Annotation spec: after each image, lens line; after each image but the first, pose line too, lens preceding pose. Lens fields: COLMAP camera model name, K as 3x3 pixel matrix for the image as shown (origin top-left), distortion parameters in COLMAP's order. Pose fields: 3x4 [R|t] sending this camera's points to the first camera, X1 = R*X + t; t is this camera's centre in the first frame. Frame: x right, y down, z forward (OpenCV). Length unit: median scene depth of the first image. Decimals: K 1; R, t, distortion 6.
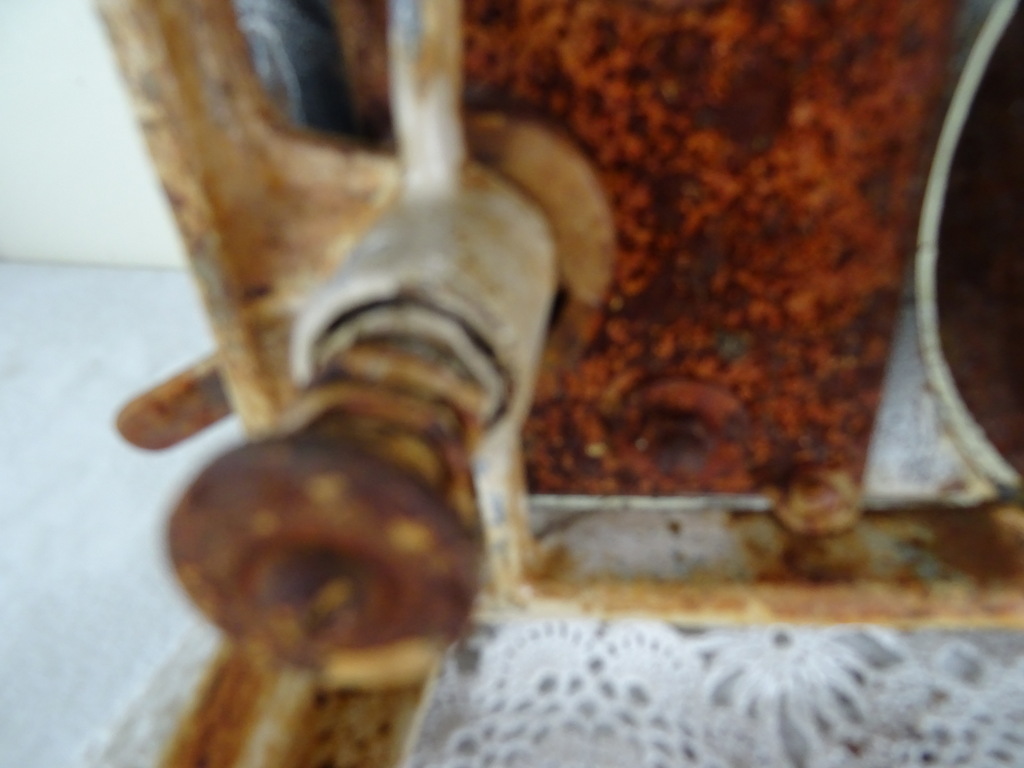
lens RADIAL K [[734.8, 0, 509.2], [0, 734.8, 383.7], [0, 0, 1]] dist [0.000382, -0.015615]
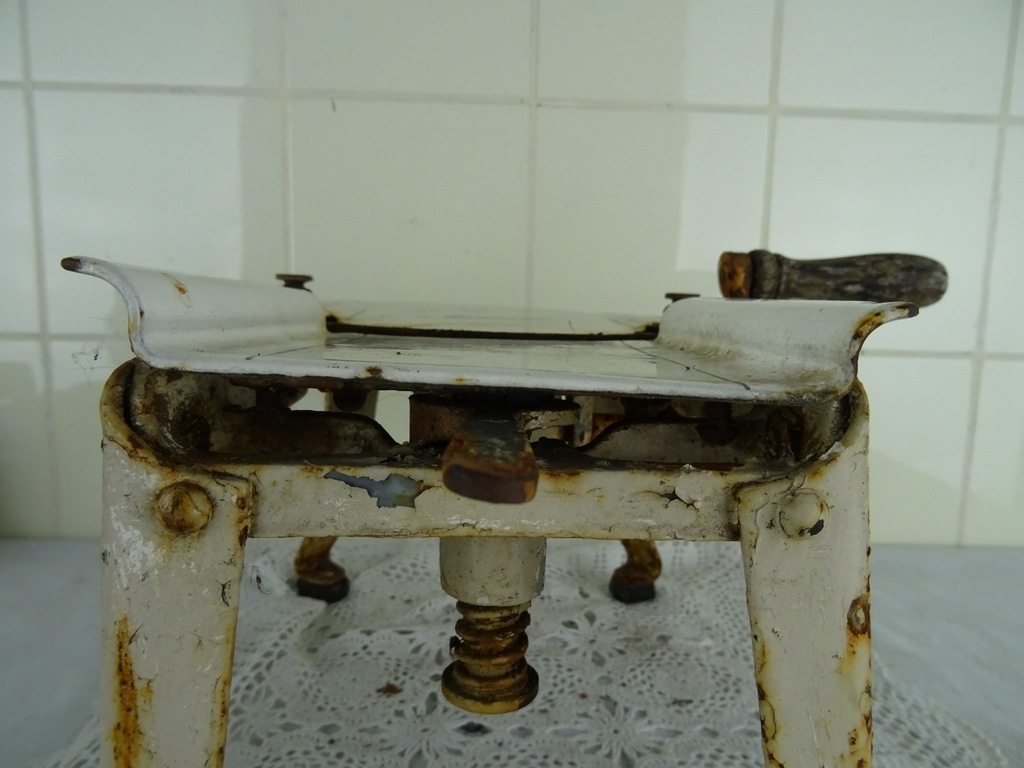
lens RADIAL K [[734.8, 0, 516.0], [0, 734.8, 380.9], [0, 0, 1]] dist [0.000382, -0.015615]
pose [[0.988832, -0.004381, 0.148967, 0.286582], [0.077218, 0.869992, -0.486981, 0.962258], [-0.127467, 0.493046, 0.860615, -1.836532]]
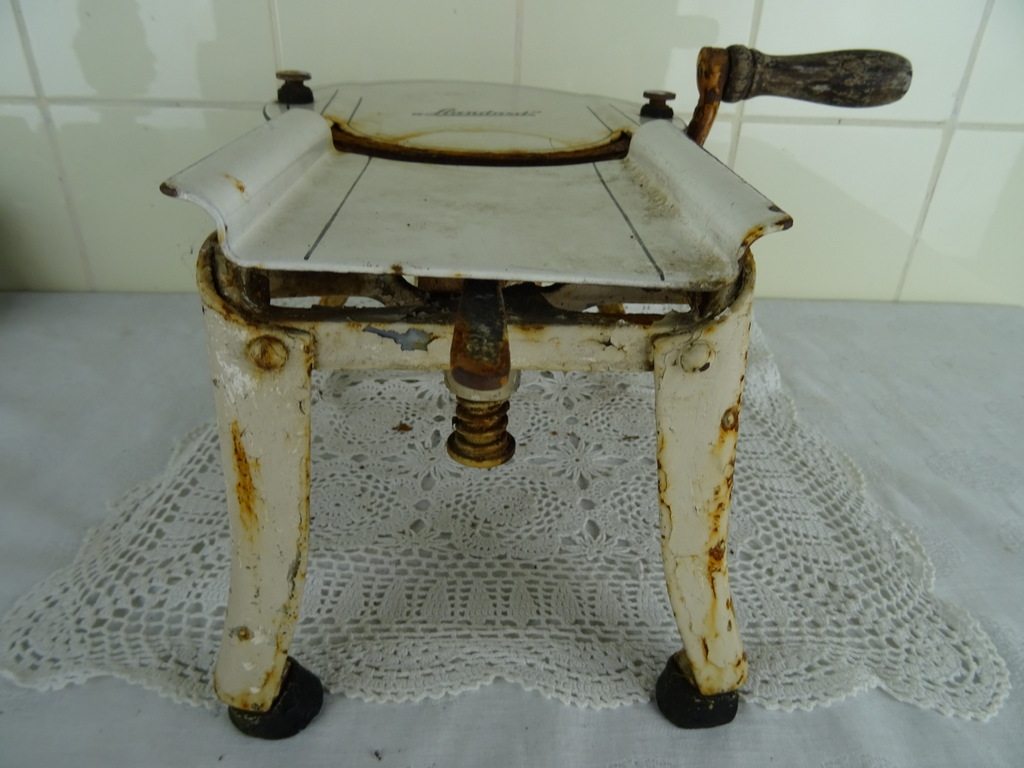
lens RADIAL K [[734.8, 0, 517.7], [0, 734.8, 391.6], [0, 0, 1]] dist [0.000382, -0.015615]
pose [[0.986894, -0.055903, 0.151378, 0.247537], [0.072880, 0.991363, -0.109032, 0.853454], [-0.143975, 0.118636, 0.982444, -2.335922]]
